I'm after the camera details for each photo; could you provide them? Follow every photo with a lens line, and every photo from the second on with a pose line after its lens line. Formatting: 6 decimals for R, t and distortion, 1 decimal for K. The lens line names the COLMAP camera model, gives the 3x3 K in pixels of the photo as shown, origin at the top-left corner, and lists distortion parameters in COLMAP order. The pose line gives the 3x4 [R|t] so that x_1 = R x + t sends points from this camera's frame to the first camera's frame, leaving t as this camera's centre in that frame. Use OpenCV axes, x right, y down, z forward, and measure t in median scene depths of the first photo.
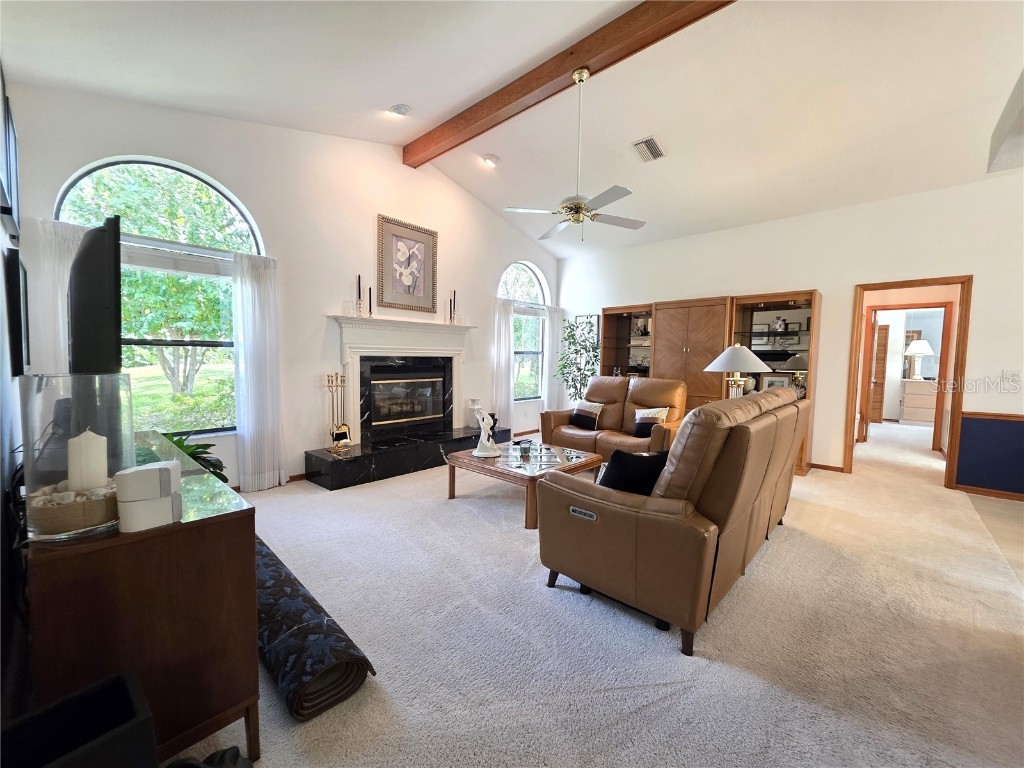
lens RADIAL K [[406.9, 0, 506.0], [0, 406.9, 385.0], [0, 0, 1]] dist [-0.000236, -0.000441]
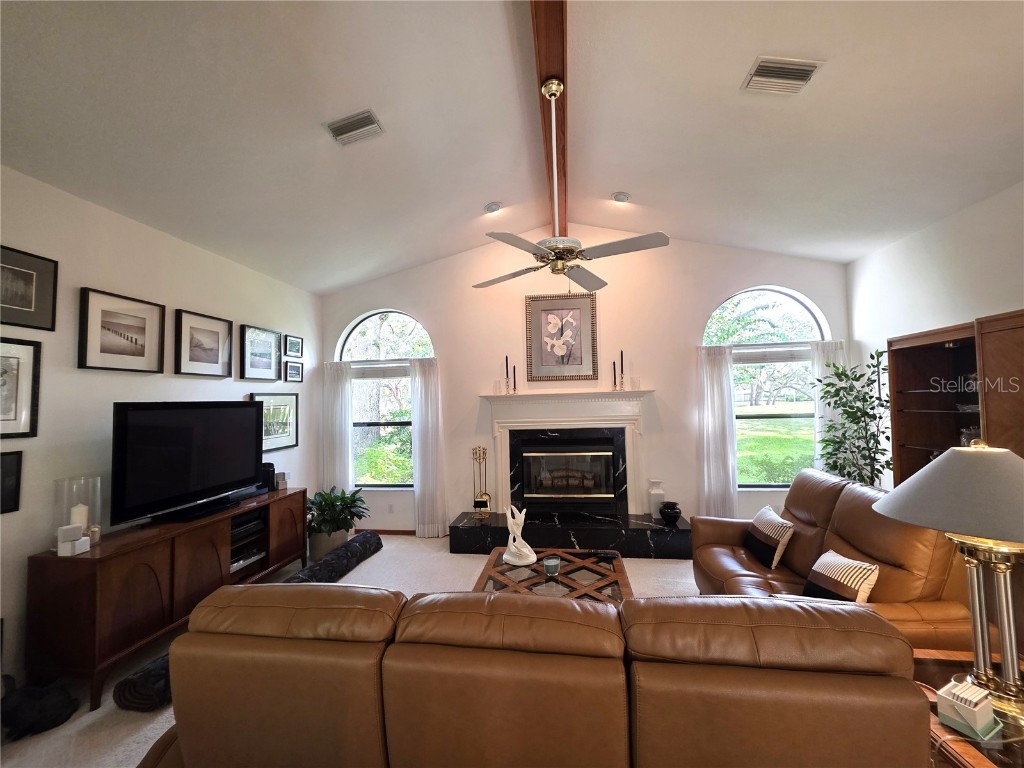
lens RADIAL K [[406.9, 0, 506.0], [0, 406.9, 385.0], [0, 0, 1]] dist [-0.000236, -0.000441]
pose [[0.570107, -0.060560, -0.819336, 0.486353], [-0.020737, 0.995901, -0.088039, -0.087757], [0.821309, 0.067182, 0.566514, 0.349175]]
